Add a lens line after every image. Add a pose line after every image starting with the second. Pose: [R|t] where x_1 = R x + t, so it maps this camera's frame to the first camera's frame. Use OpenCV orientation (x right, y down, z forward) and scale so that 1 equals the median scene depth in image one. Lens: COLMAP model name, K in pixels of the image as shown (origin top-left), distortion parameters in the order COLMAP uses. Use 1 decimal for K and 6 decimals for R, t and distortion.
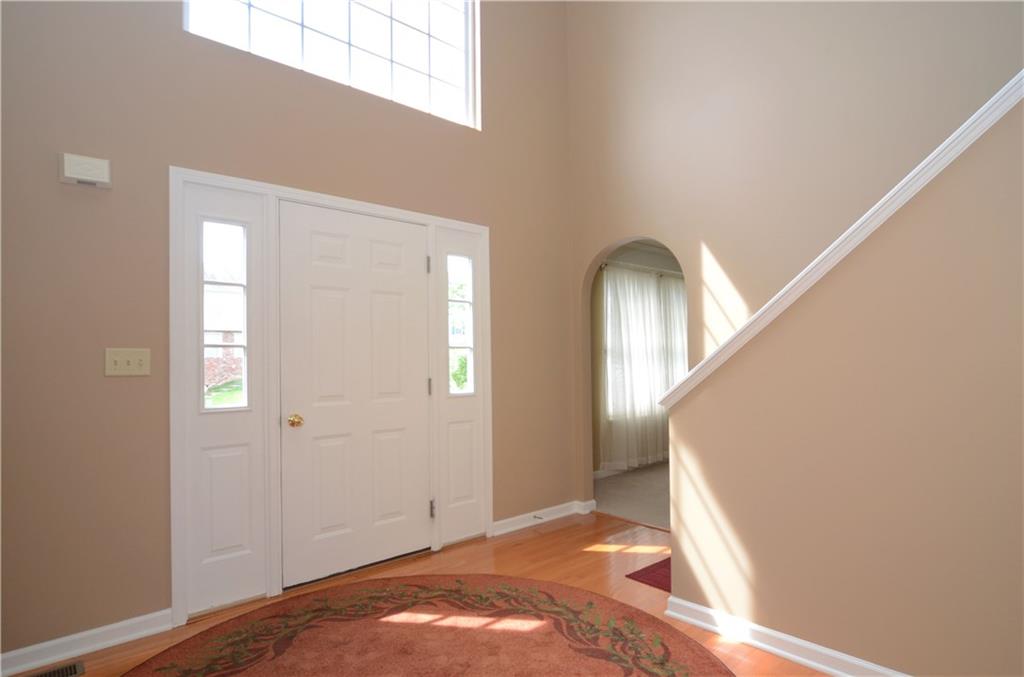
lens RADIAL K [[551.2, 0, 507.1], [0, 551.2, 359.7], [0, 0, 1]] dist [-0.023979, 0.000112]
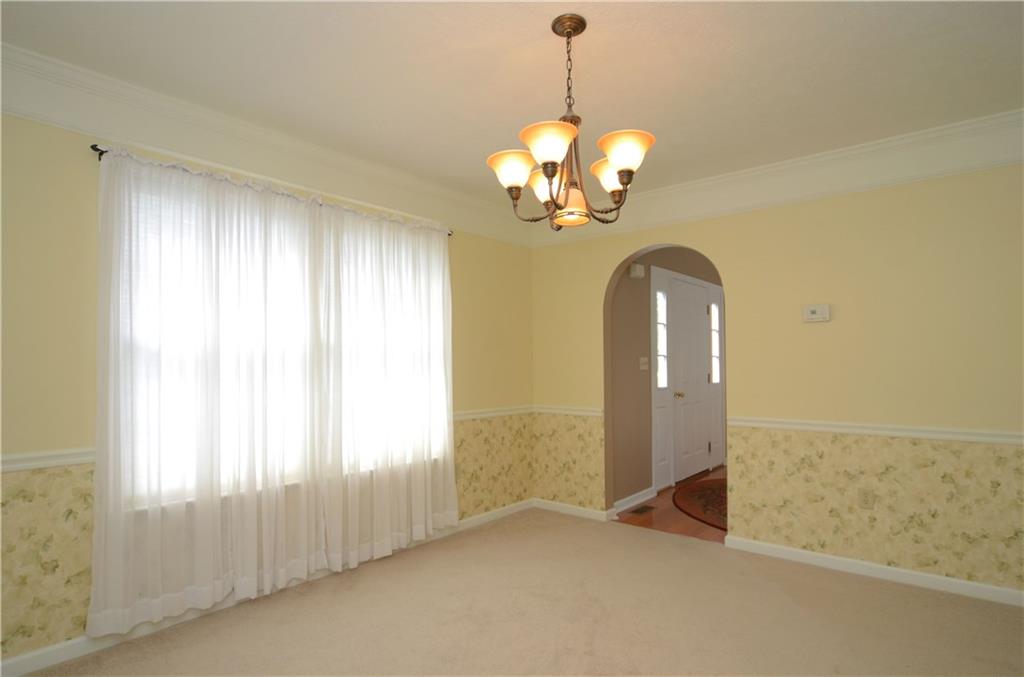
lens RADIAL K [[551.2, 0, 507.1], [0, 551.2, 359.7], [0, 0, 1]] dist [-0.023979, 0.000112]
pose [[0.992736, -0.001165, 0.120307, -1.331961], [0.001682, 0.999990, -0.004192, -0.003525], [-0.120301, 0.004364, 0.992728, -0.906304]]
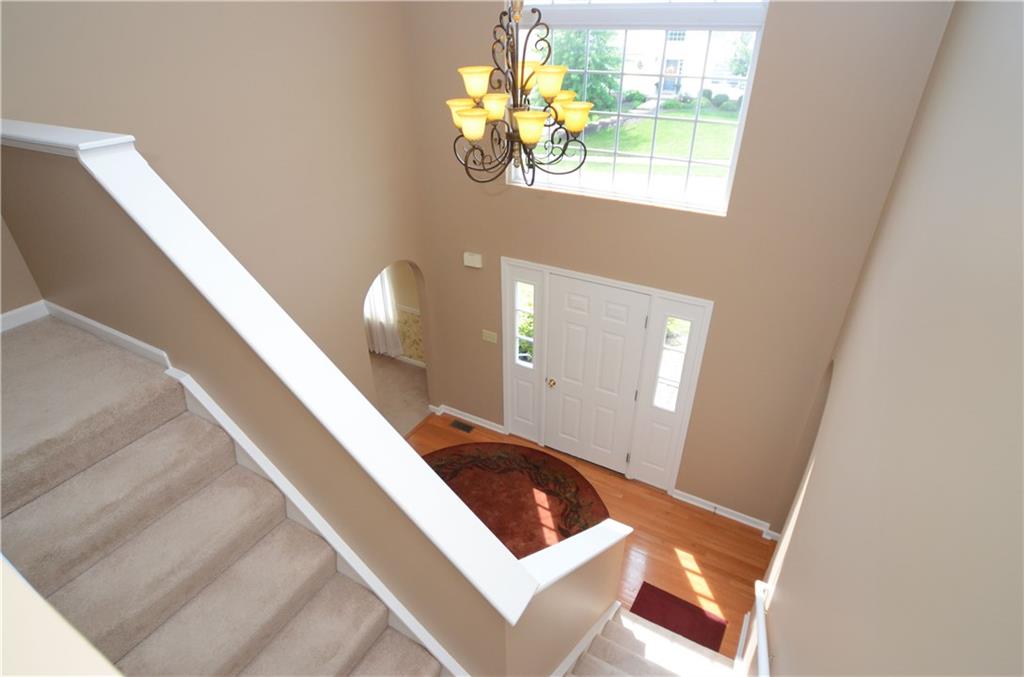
lens RADIAL K [[551.2, 0, 507.1], [0, 551.2, 359.7], [0, 0, 1]] dist [-0.023979, 0.000112]
pose [[0.300820, 0.528461, -0.793874, 1.156781], [0.022236, 0.828319, 0.559816, -1.142814], [0.953422, -0.186056, 0.237424, 0.463327]]
